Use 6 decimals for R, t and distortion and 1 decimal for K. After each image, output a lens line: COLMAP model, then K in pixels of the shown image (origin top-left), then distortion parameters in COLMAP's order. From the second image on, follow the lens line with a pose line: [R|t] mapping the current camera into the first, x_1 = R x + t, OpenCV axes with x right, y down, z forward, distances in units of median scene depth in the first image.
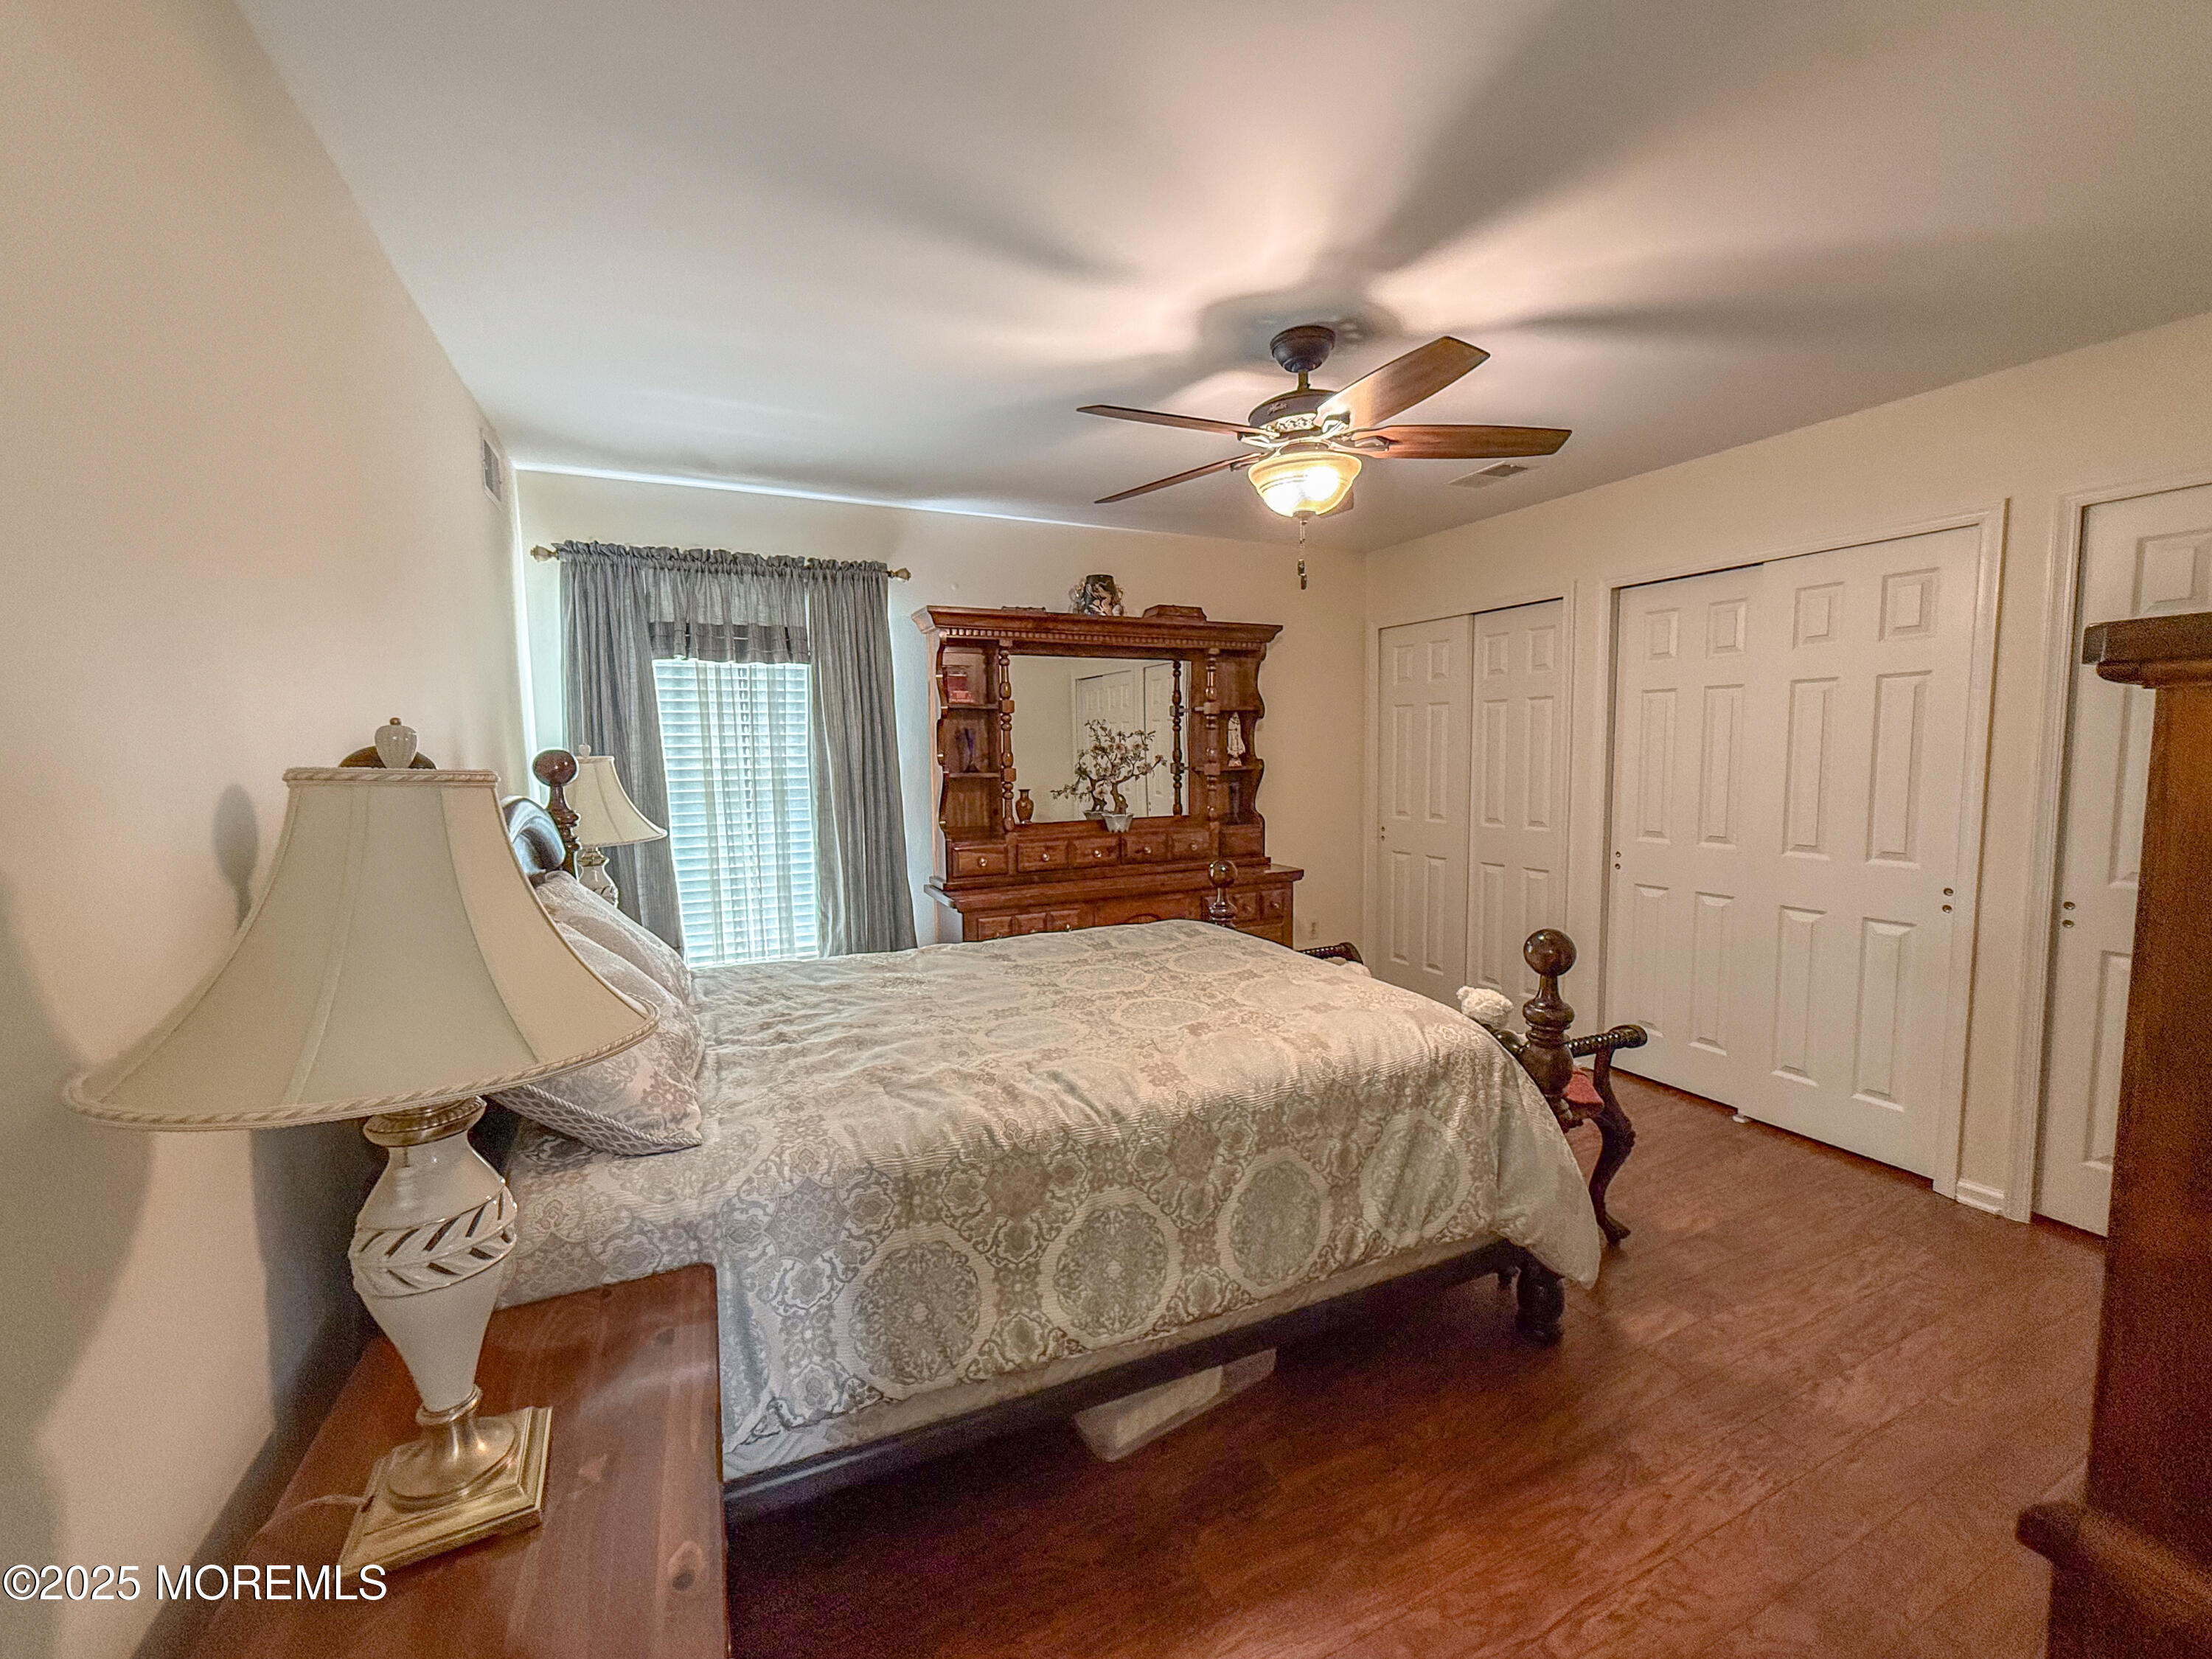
lens RADIAL K [[888.4, 0, 1105.2], [0, 888.4, 827.8], [0, 0, 1]] dist [-0.001099, 0.000177]
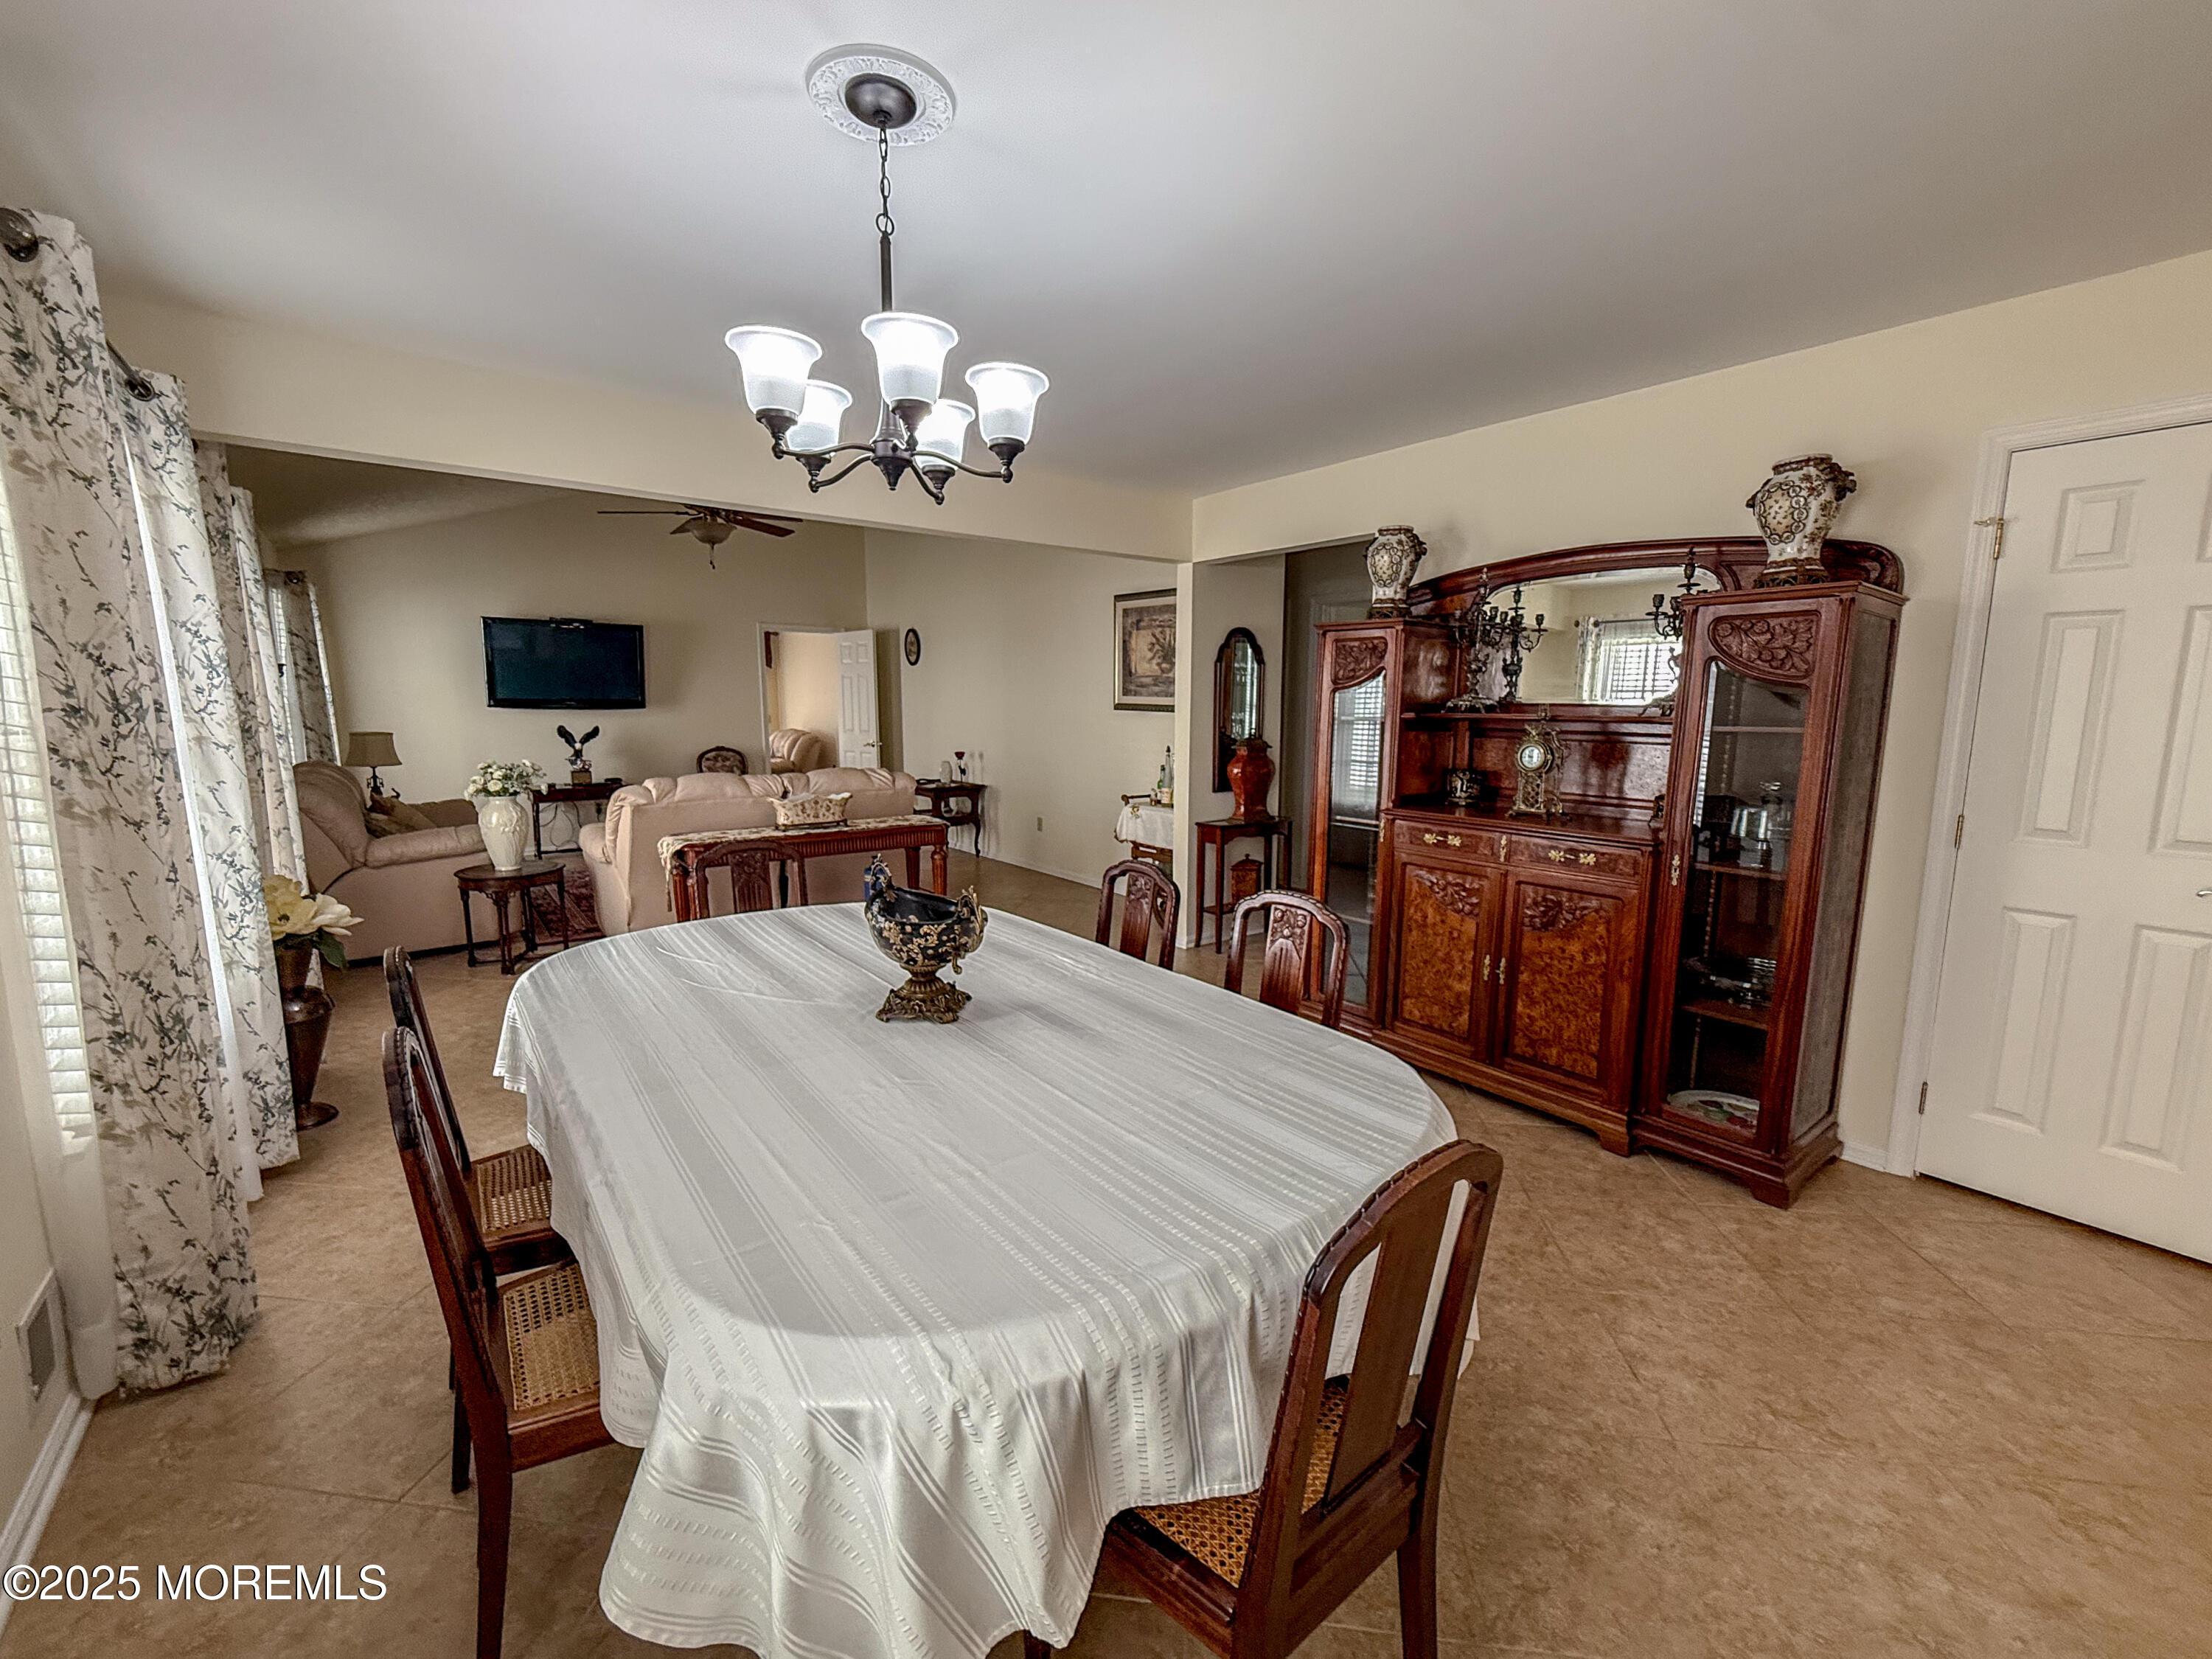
lens RADIAL K [[888.4, 0, 1101.0], [0, 888.4, 825.4], [0, 0, 1]] dist [-0.001099, 0.000177]
pose [[0.968582, -0.032640, 0.246542, -0.179102], [0.021052, 0.998553, 0.049493, -0.038063], [-0.247801, -0.042748, 0.967868, 0.429495]]
